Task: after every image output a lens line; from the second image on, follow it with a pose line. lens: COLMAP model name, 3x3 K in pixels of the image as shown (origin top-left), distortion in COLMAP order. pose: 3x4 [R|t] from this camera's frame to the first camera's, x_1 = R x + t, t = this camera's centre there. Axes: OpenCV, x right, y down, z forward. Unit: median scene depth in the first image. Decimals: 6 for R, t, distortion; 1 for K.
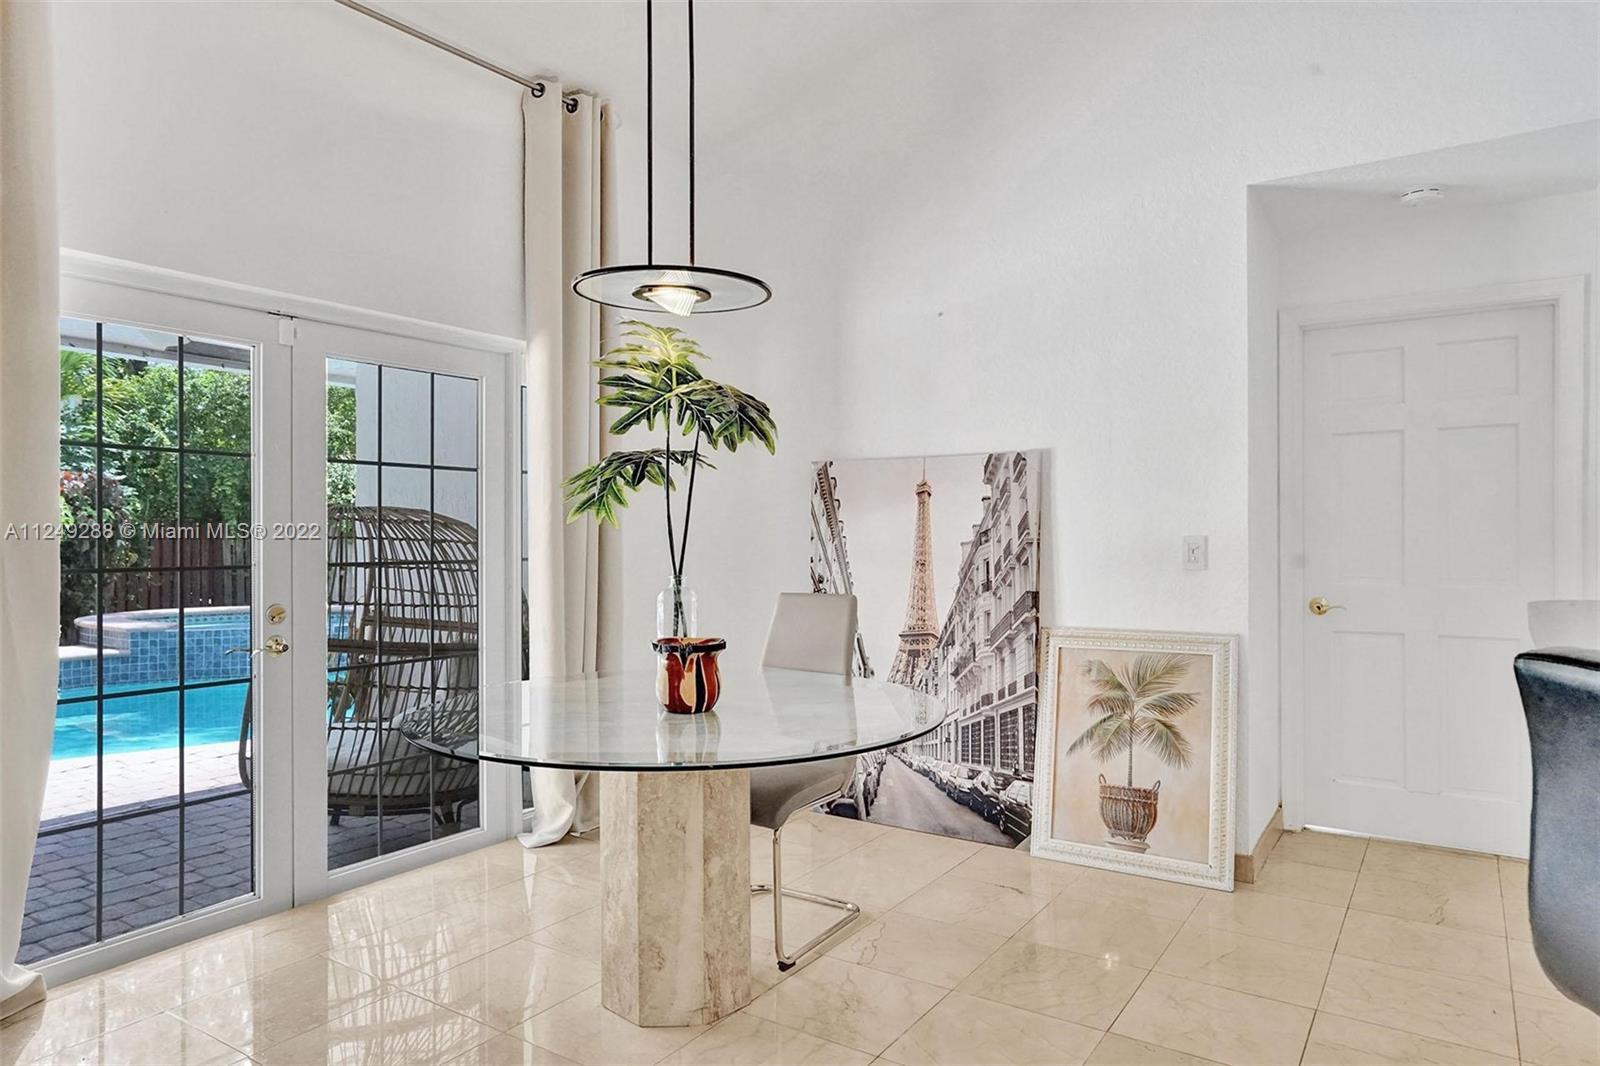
lens RADIAL K [[994.1, 0, 800.0], [0, 994.1, 533.0], [0, 0, 1]] dist [-0.005338, 0.000727]
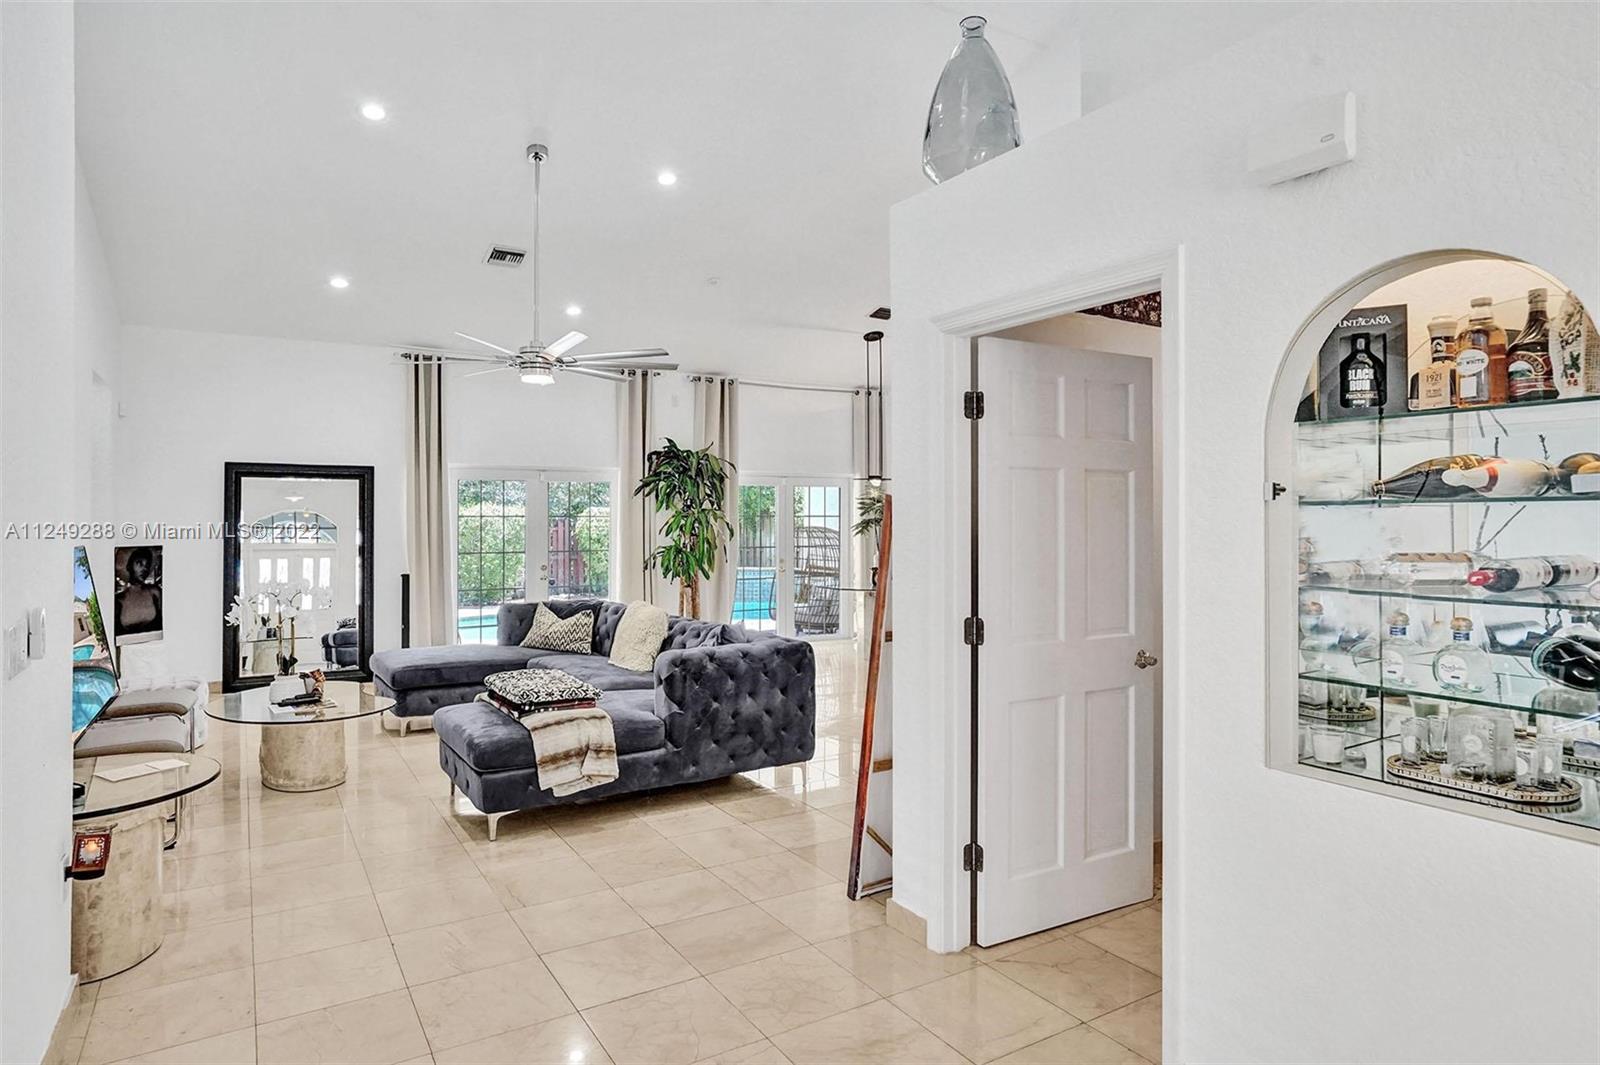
lens RADIAL K [[901.7, 0, 783.4], [0, 901.7, 500.9], [0, 0, 1]] dist [-0.001732, -0.000832]
pose [[0.904332, -0.006092, -0.426786, 0.727547], [-0.002339, 0.999812, -0.019228, -0.059474], [0.426823, 0.018387, 0.904148, -1.634272]]
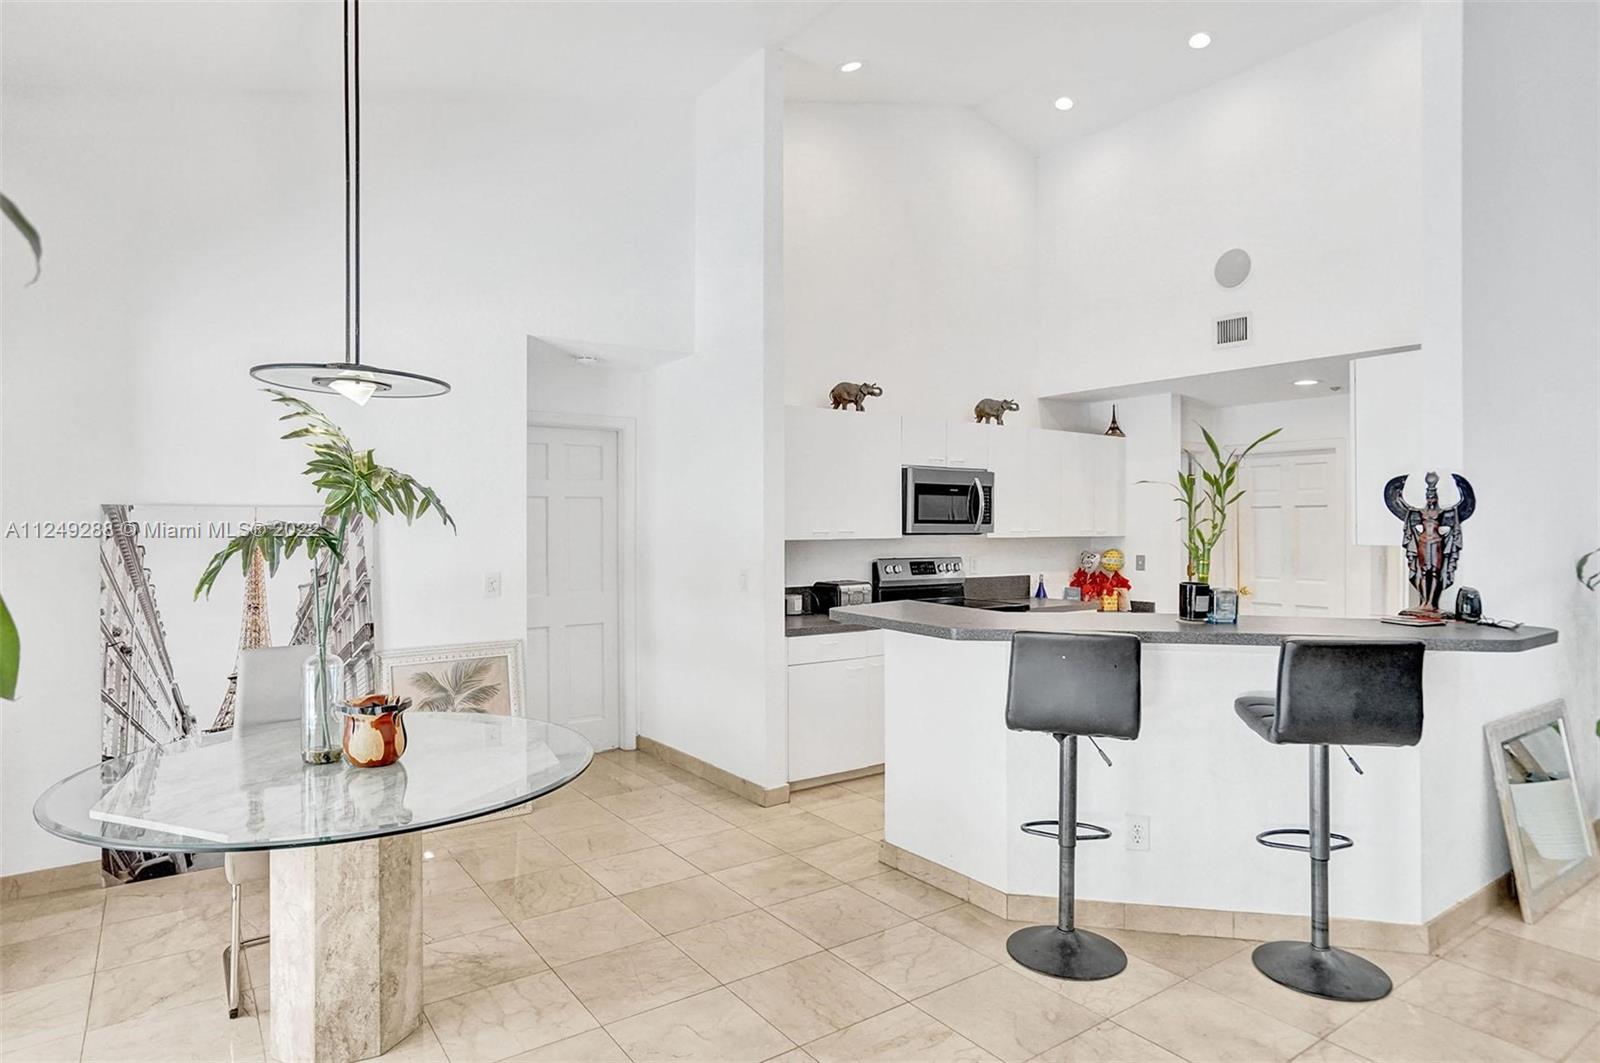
lens RADIAL K [[892.1, 0, 764.2], [0, 892.1, 527.6], [0, 0, 1]] dist [-0.001019, -0.000366]
pose [[0.385945, 0.000366, 0.922522, -0.574931], [0.000581, 1.000000, -0.000640, -0.055979], [-0.922522, 0.000783, 0.385944, 0.141227]]
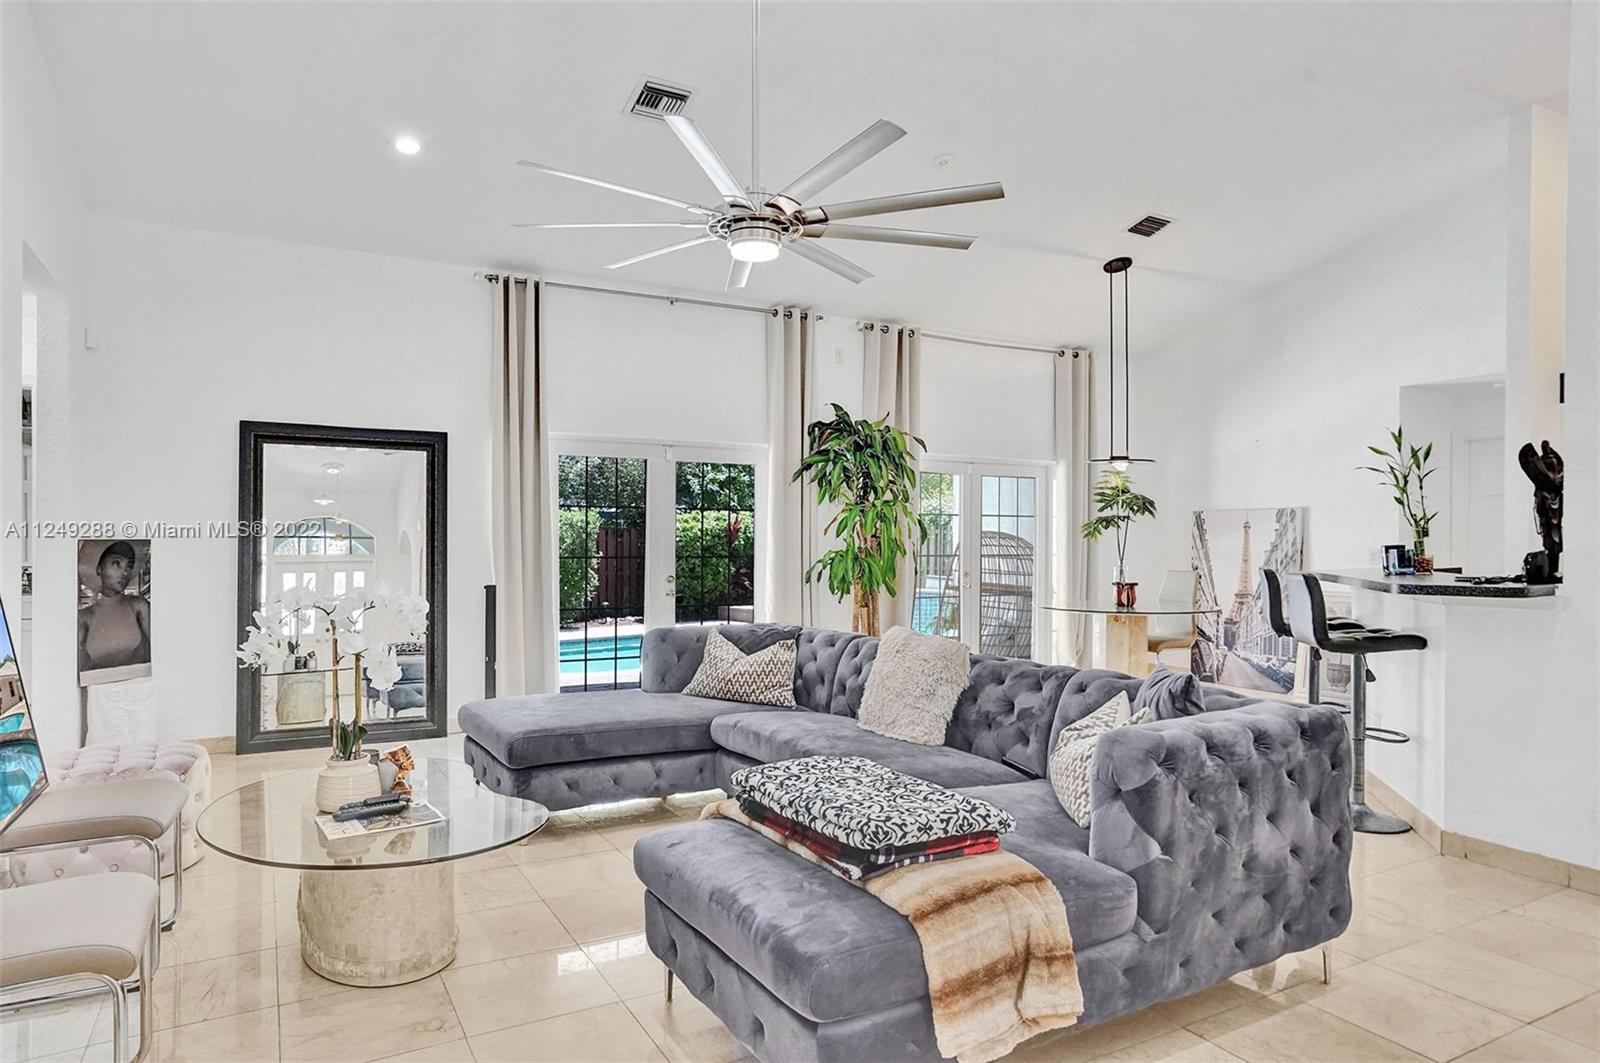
lens RADIAL K [[947.7, 0, 800.0], [0, 947.7, 531.5], [0, 0, 1]] dist [-0.004442, 0.001769]
pose [[0.893614, 0.003754, -0.448821, 0.188894], [-0.008138, 0.999936, -0.007840, -0.007516], [0.448763, 0.010659, 0.893587, -1.276327]]
